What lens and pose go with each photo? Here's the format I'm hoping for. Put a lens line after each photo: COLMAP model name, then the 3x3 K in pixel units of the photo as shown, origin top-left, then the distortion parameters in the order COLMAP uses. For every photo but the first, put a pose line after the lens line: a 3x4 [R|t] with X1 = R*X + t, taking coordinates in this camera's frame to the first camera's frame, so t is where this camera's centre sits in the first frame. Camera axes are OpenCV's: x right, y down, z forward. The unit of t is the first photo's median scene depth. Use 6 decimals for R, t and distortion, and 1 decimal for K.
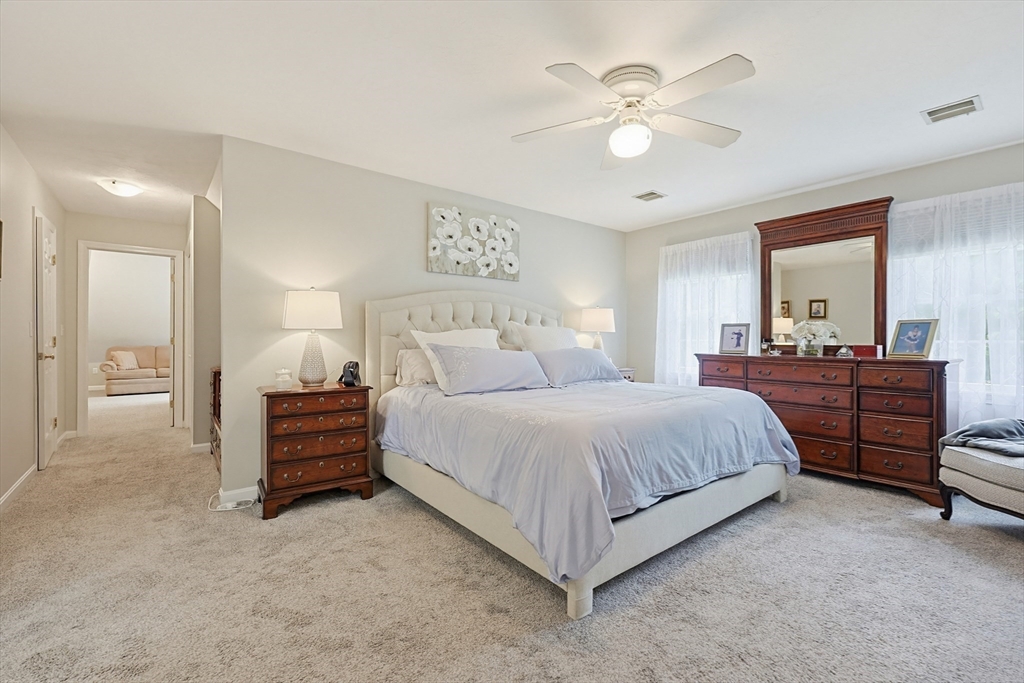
lens RADIAL K [[441.7, 0, 516.8], [0, 441.7, 346.7], [0, 0, 1]] dist [0.000612, 0.000074]
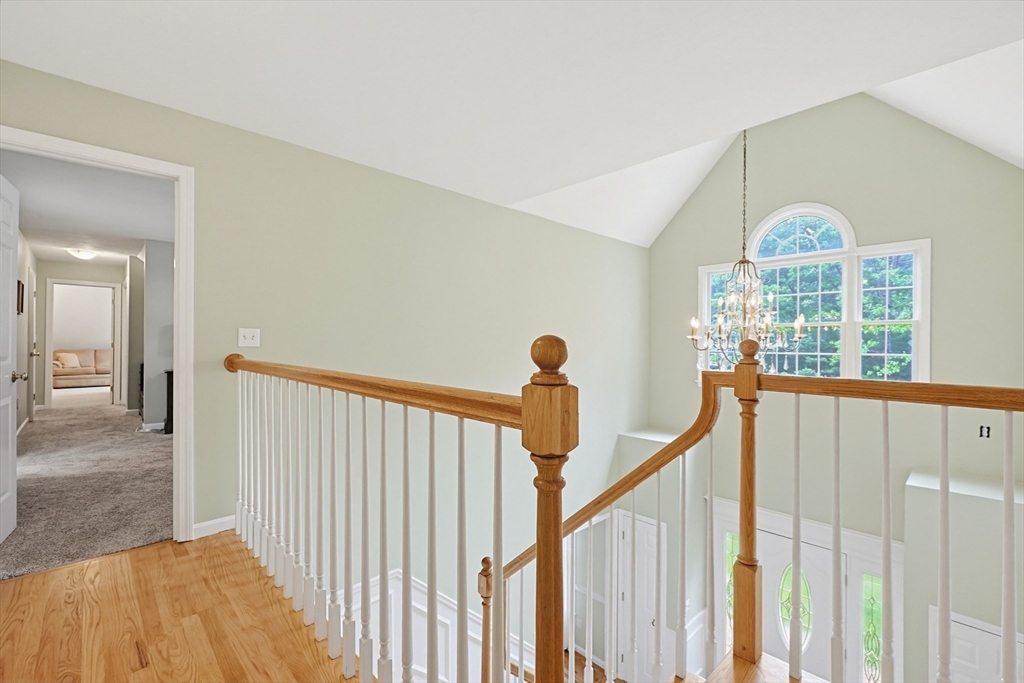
lens RADIAL K [[441.7, 0, 516.8], [0, 441.7, 346.7], [0, 0, 1]] dist [0.000612, 0.000074]
pose [[0.995883, 0.003405, 0.090586, 2.623926], [-0.002515, 0.999947, -0.009947, 0.014319], [-0.090616, 0.009679, 0.995839, -3.612859]]
